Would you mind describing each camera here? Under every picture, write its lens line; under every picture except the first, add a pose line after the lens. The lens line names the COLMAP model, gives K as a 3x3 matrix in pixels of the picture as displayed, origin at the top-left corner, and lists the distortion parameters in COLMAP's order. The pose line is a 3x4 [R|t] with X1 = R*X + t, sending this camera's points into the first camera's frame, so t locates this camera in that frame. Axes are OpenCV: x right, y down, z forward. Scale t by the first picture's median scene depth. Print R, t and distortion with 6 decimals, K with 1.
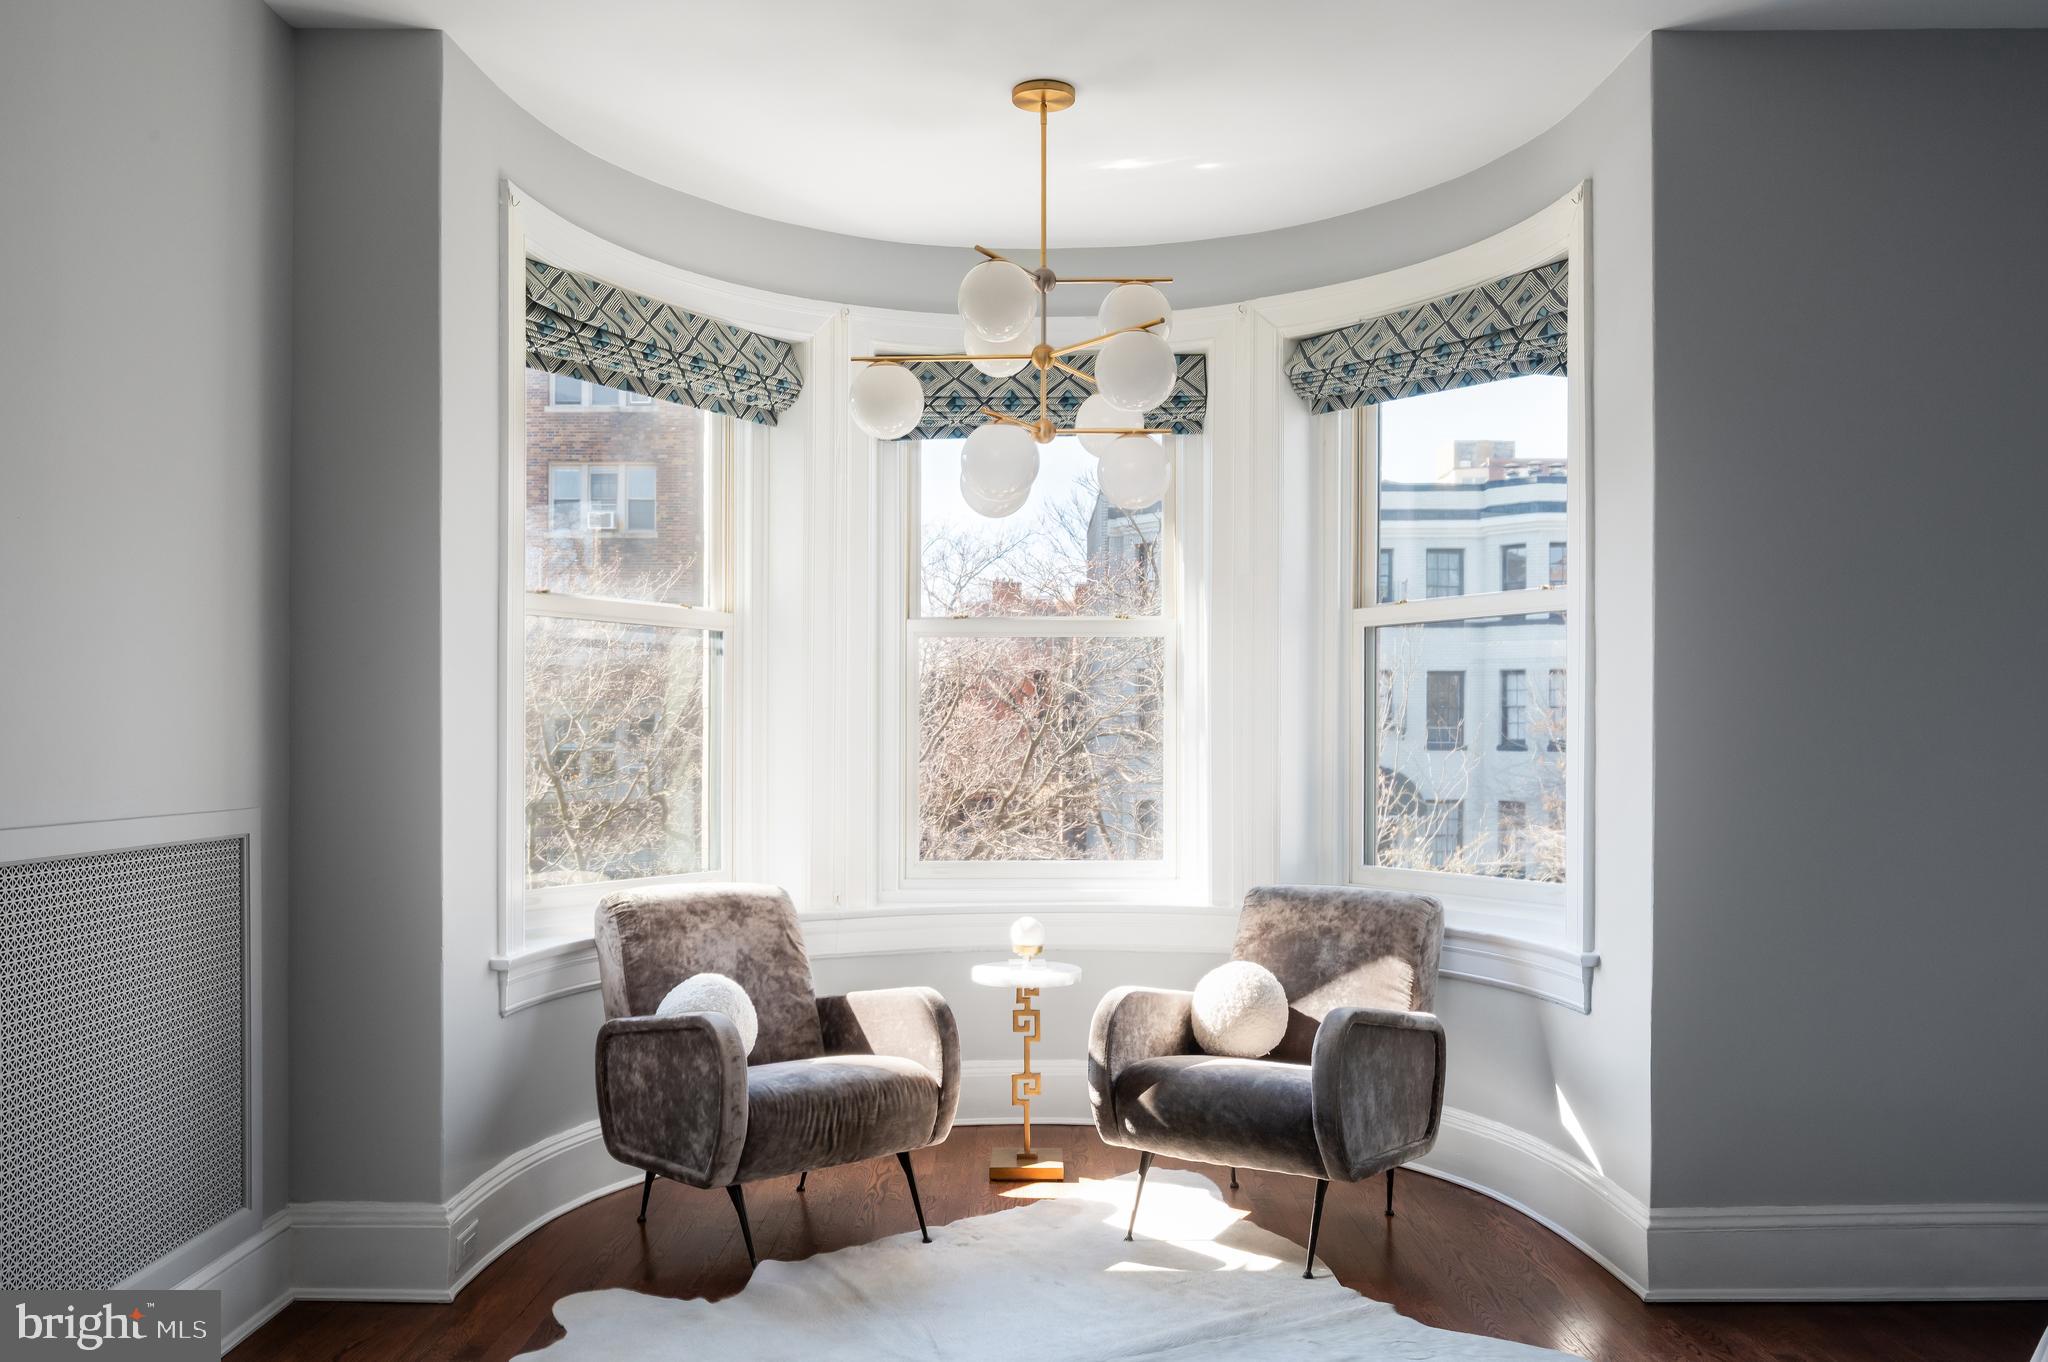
lens RADIAL K [[1533.9, 0, 1034.6], [0, 1533.9, 729.1], [0, 0, 1]] dist [0.010591, -0.006330]
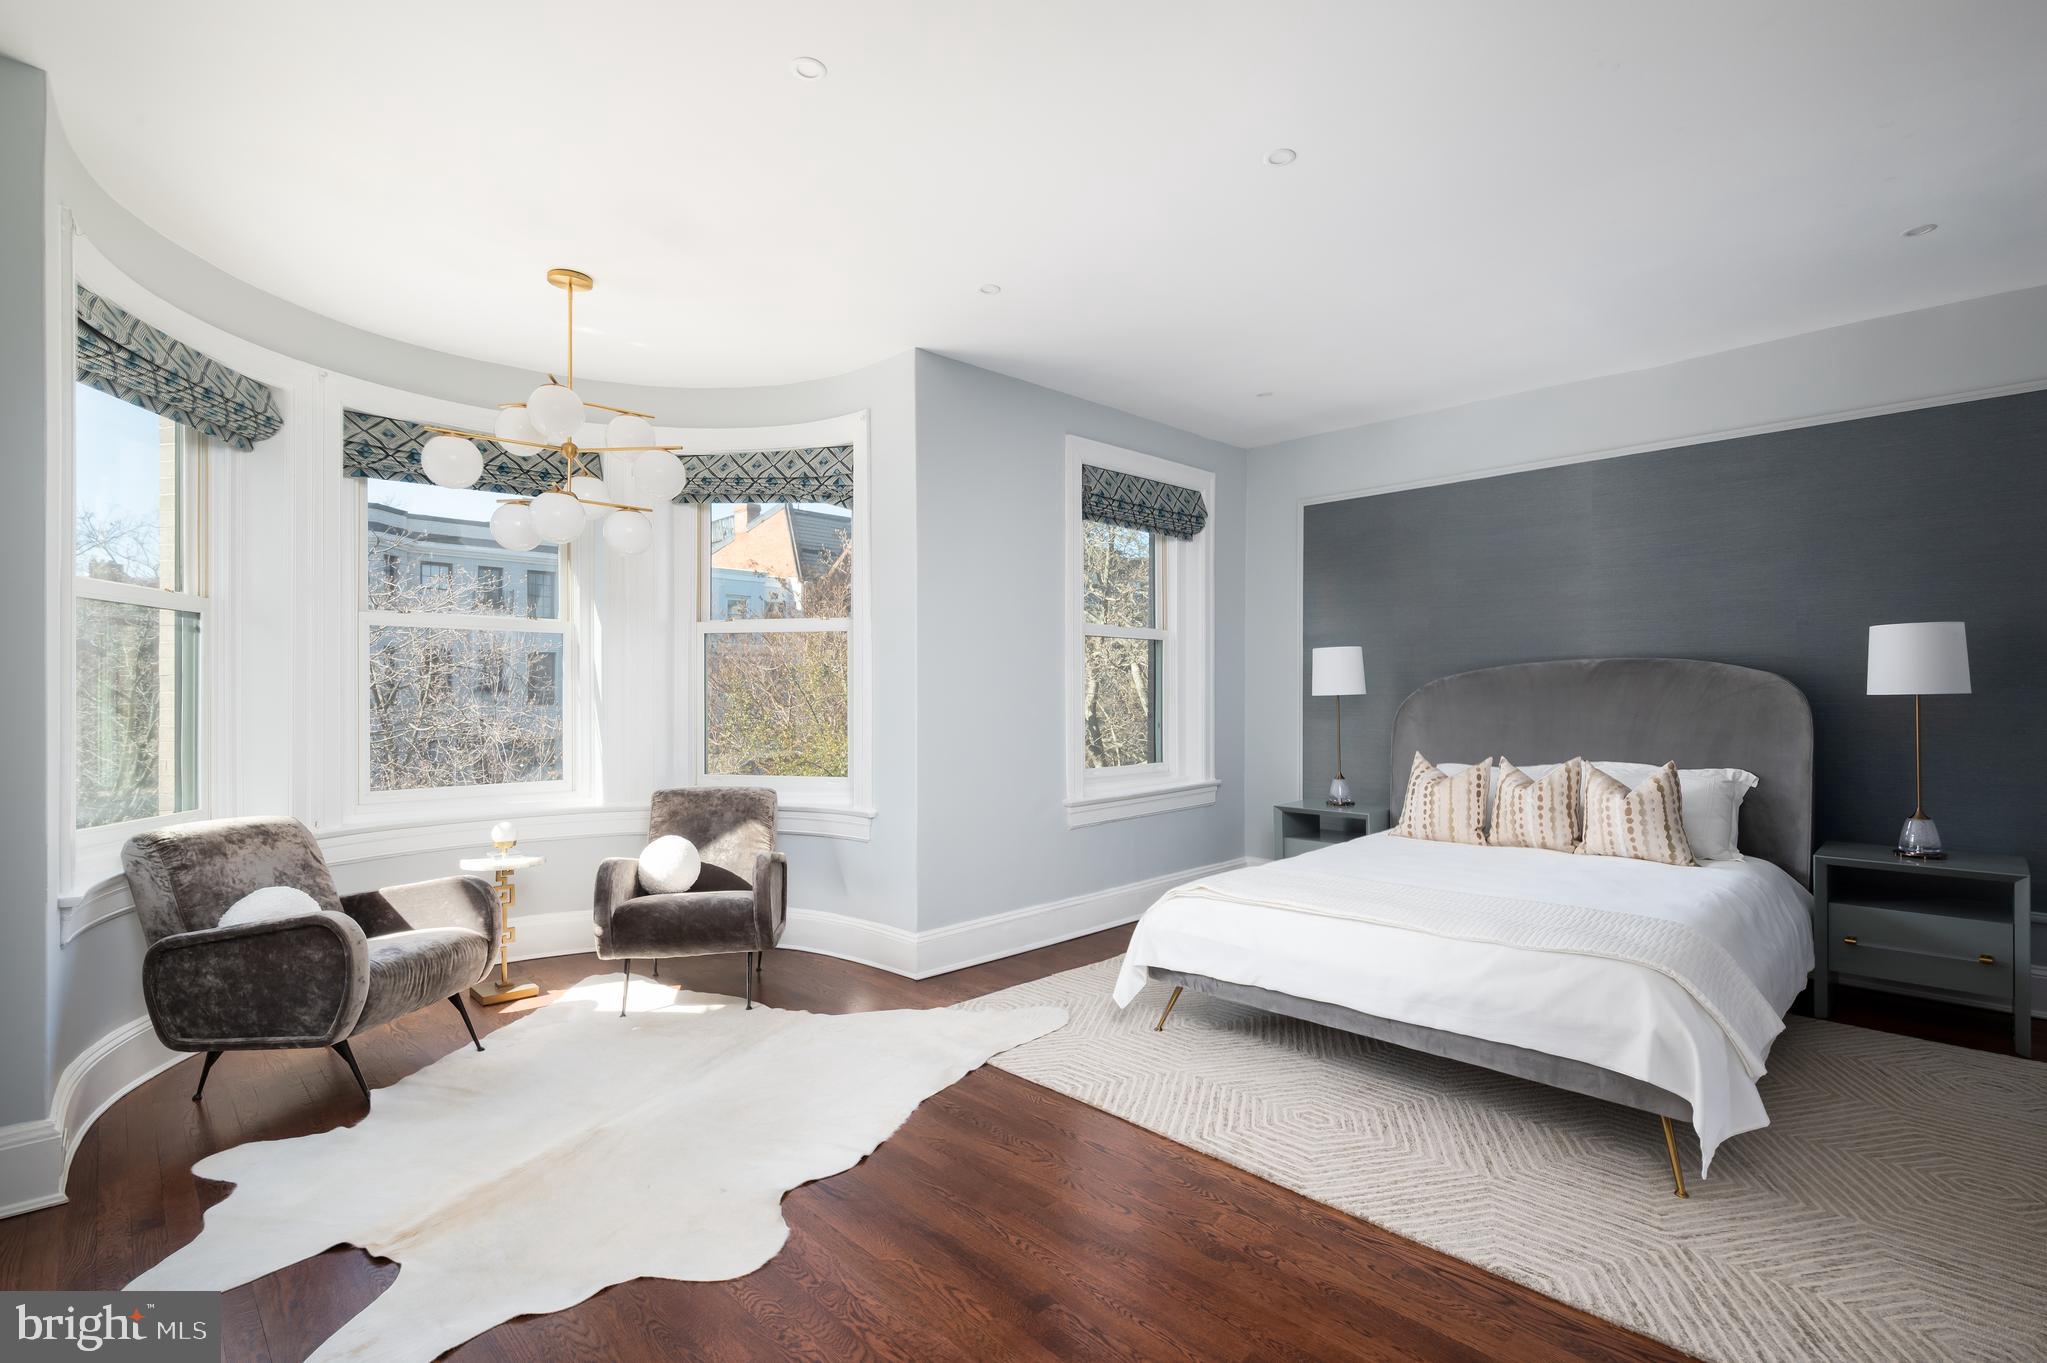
lens RADIAL K [[940.6, 0, 1022.4], [0, 940.6, 686.5], [0, 0, 1]] dist [0.002681, 0.002848]
pose [[0.727082, 0.006092, 0.686524, -0.287648], [-0.003334, 0.999980, -0.005343, -0.003749], [-0.686543, 0.001596, 0.727087, 0.008494]]
